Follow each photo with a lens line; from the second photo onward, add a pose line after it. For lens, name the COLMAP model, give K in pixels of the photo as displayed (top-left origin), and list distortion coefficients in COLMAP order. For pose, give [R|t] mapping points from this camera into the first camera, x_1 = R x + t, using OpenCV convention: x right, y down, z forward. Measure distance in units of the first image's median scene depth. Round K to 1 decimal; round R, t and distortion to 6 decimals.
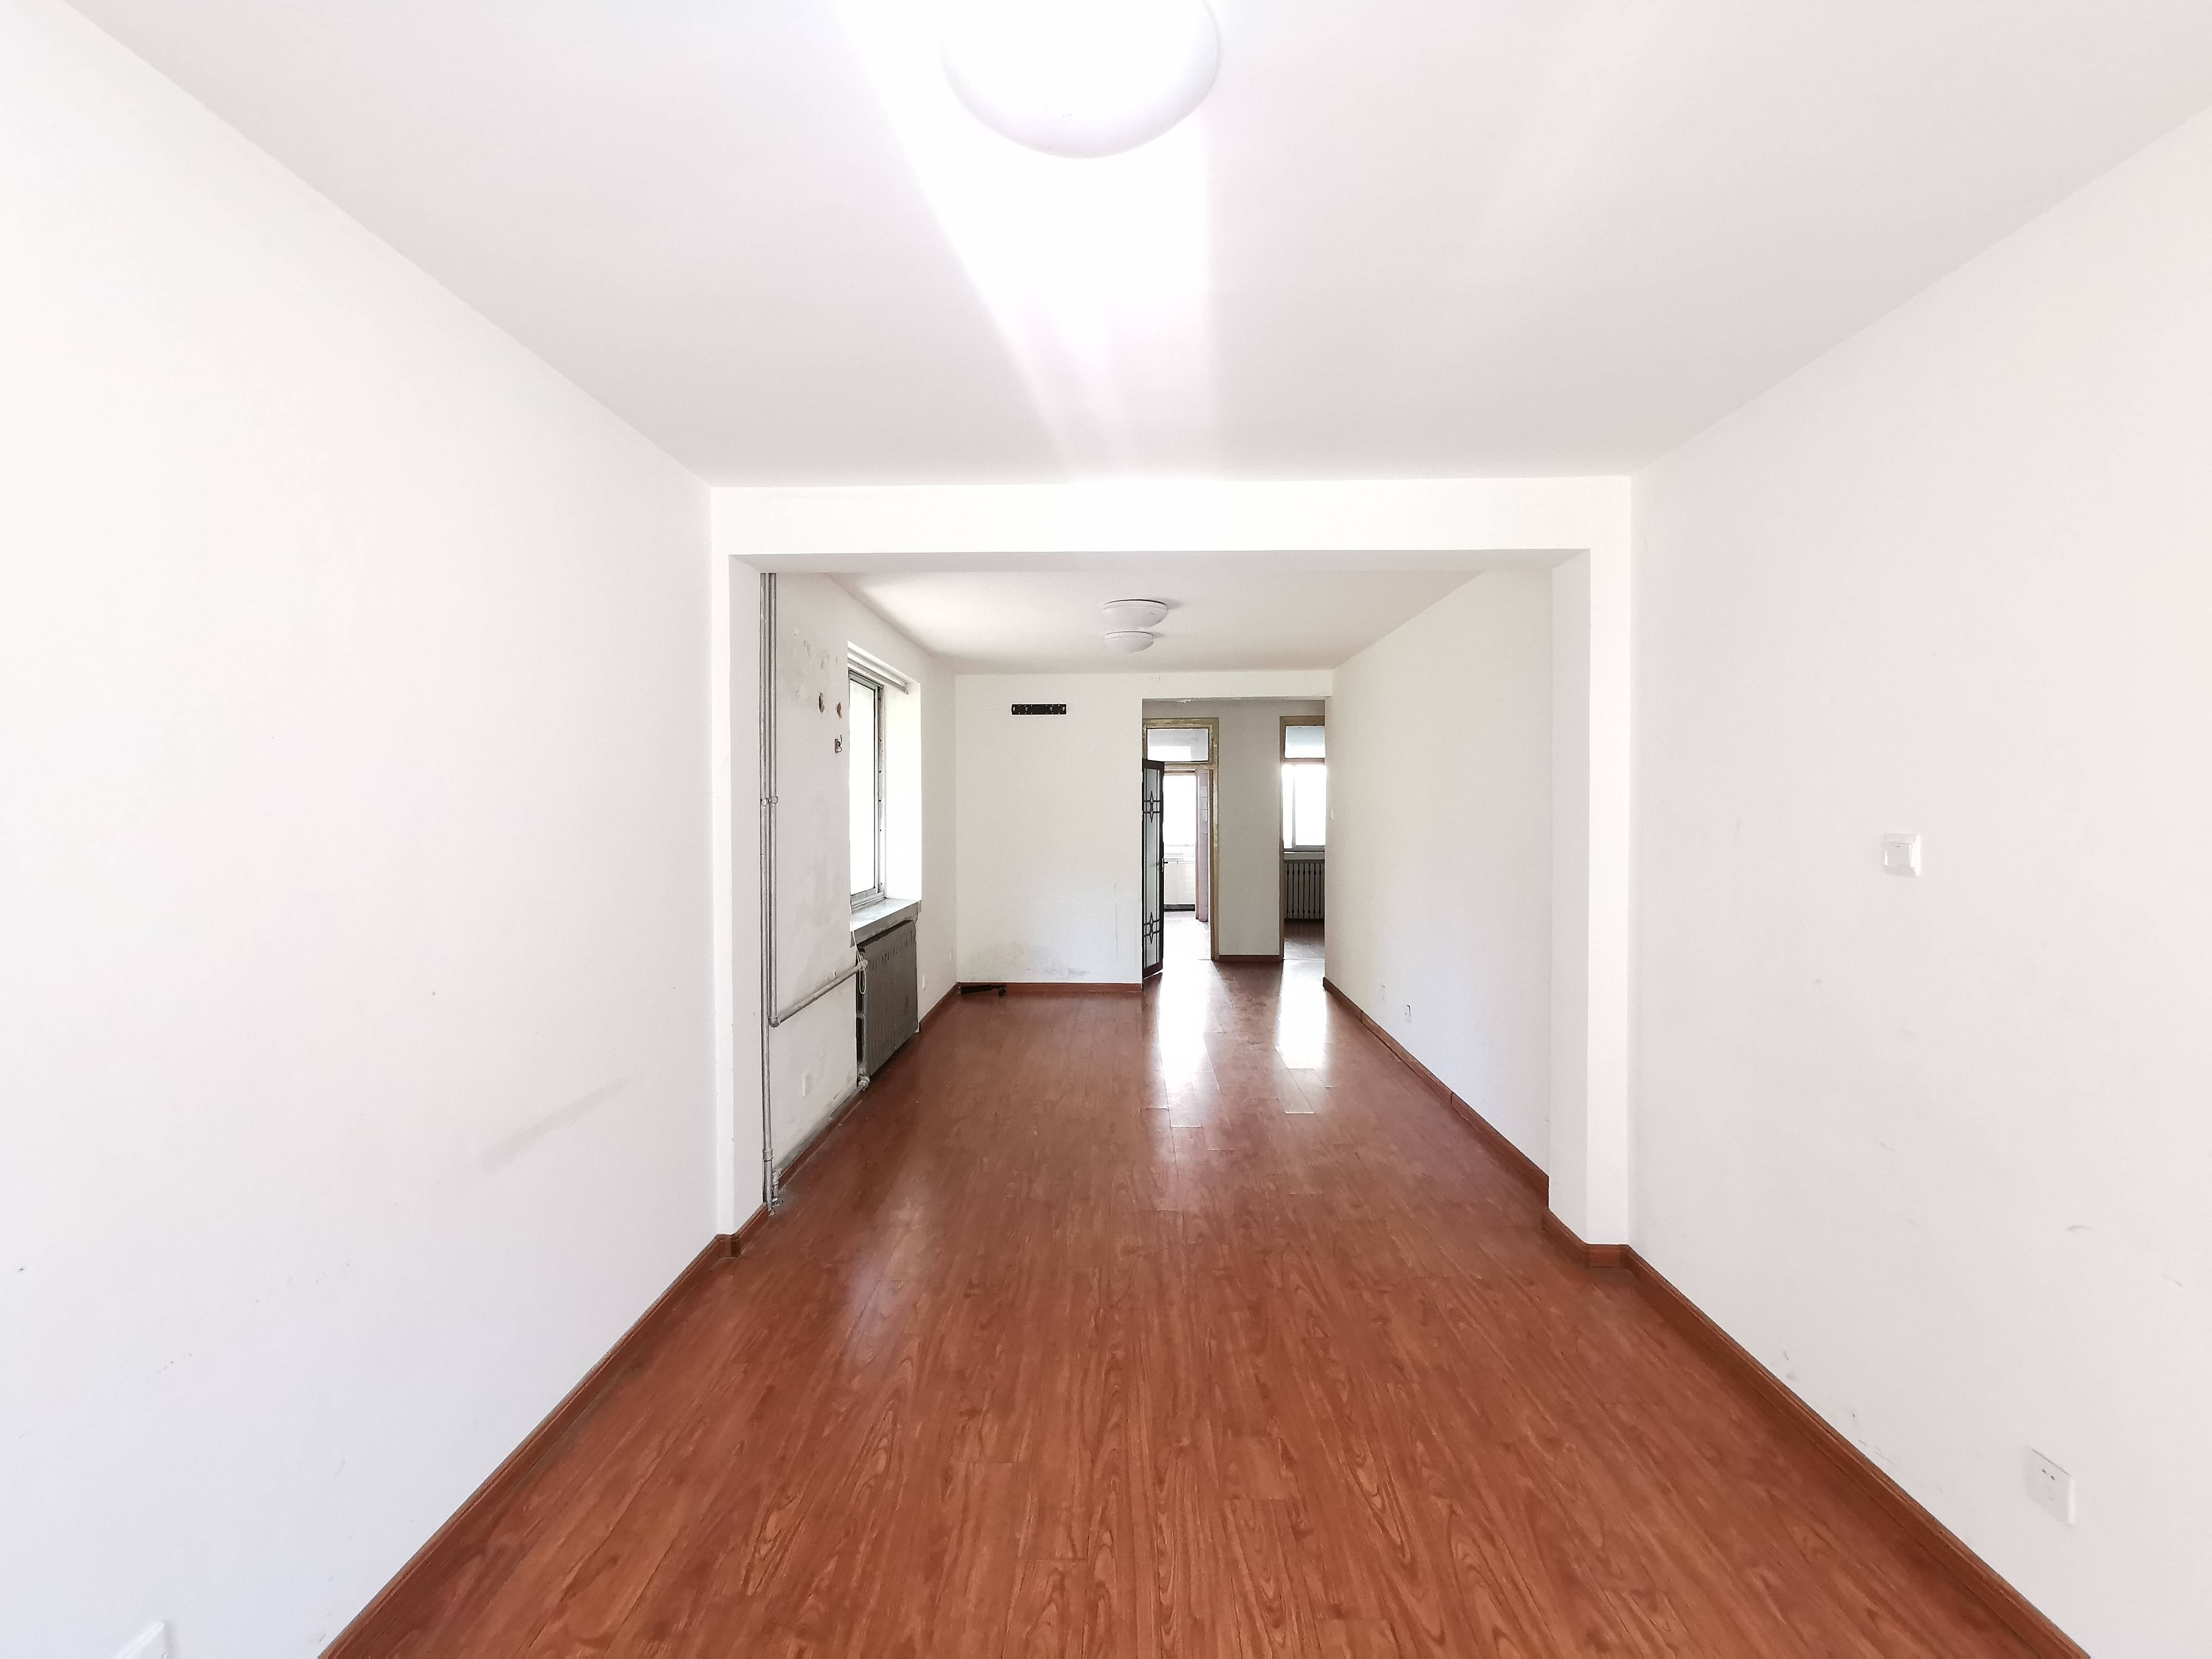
lens RADIAL K [[1015.2, 0, 1107.3], [0, 1015.2, 825.9], [0, 0, 1]] dist [0.025528, 0.000700]
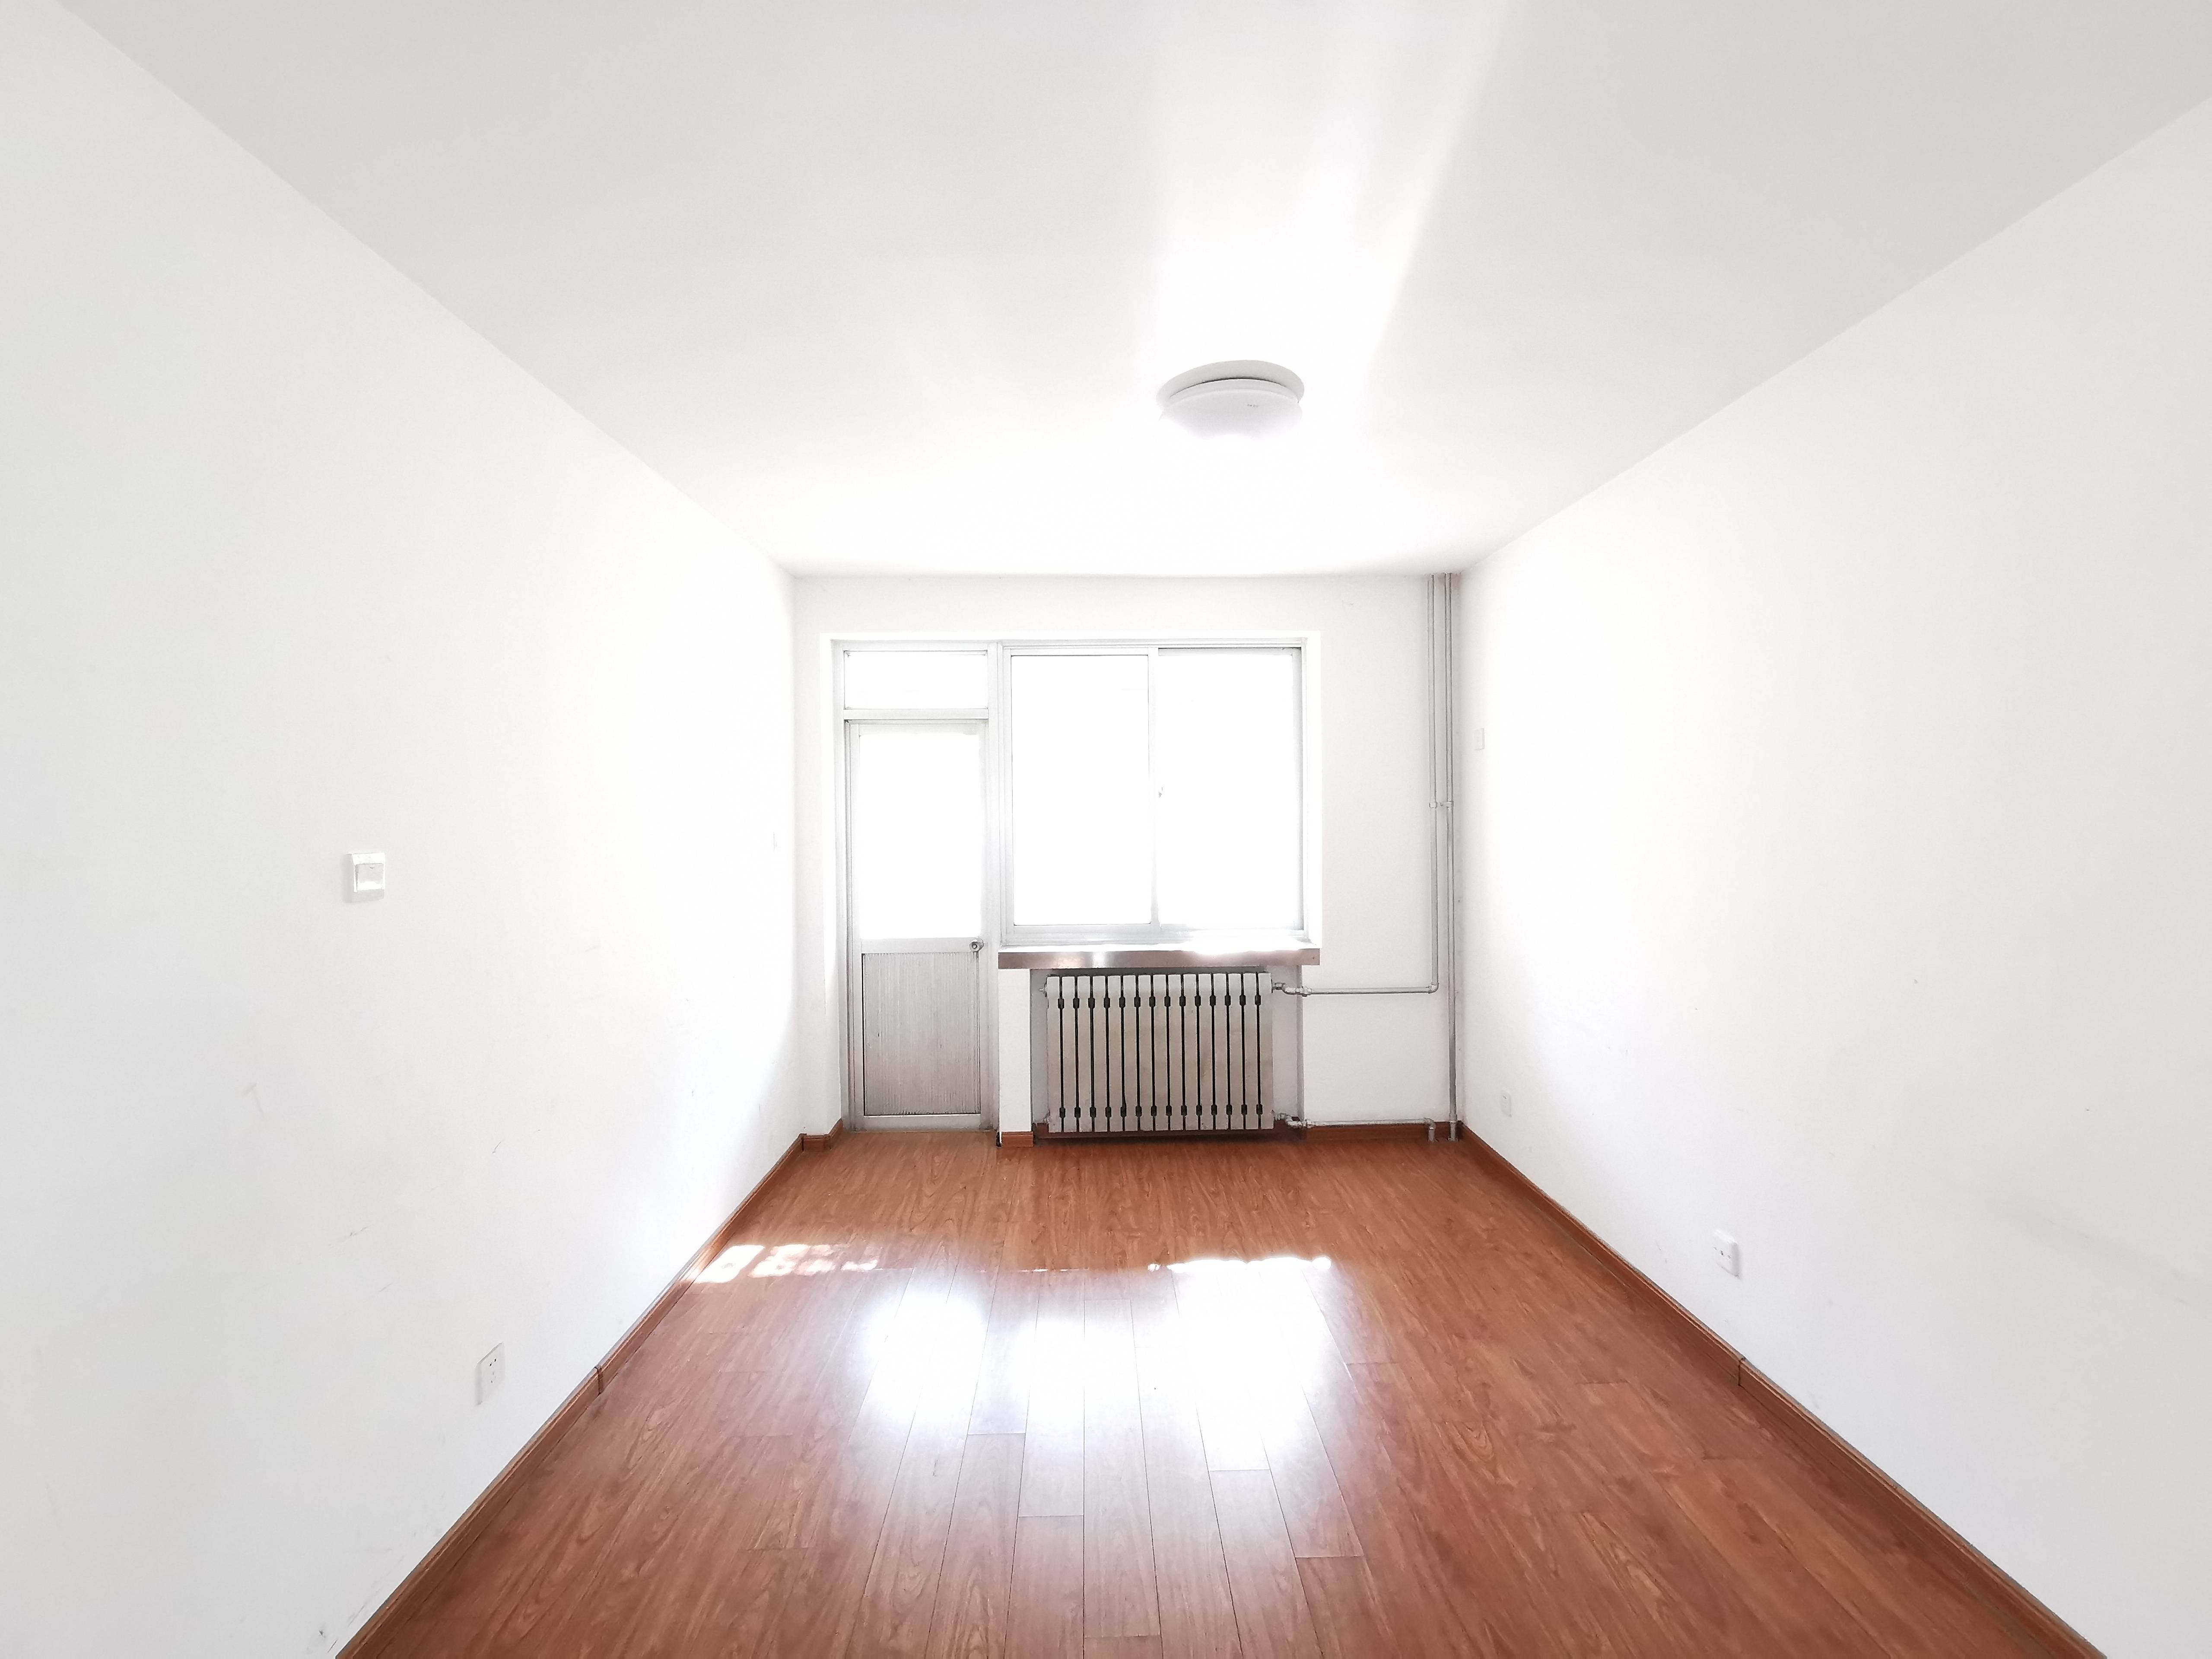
lens RADIAL K [[1015.2, 0, 1102.8], [0, 1015.2, 825.2], [0, 0, 1]] dist [0.025528, 0.000700]
pose [[-0.999344, 0.010650, -0.034621, 0.196556], [0.009526, 0.999427, 0.032470, -0.037430], [0.034947, 0.032118, -0.998873, 1.979538]]
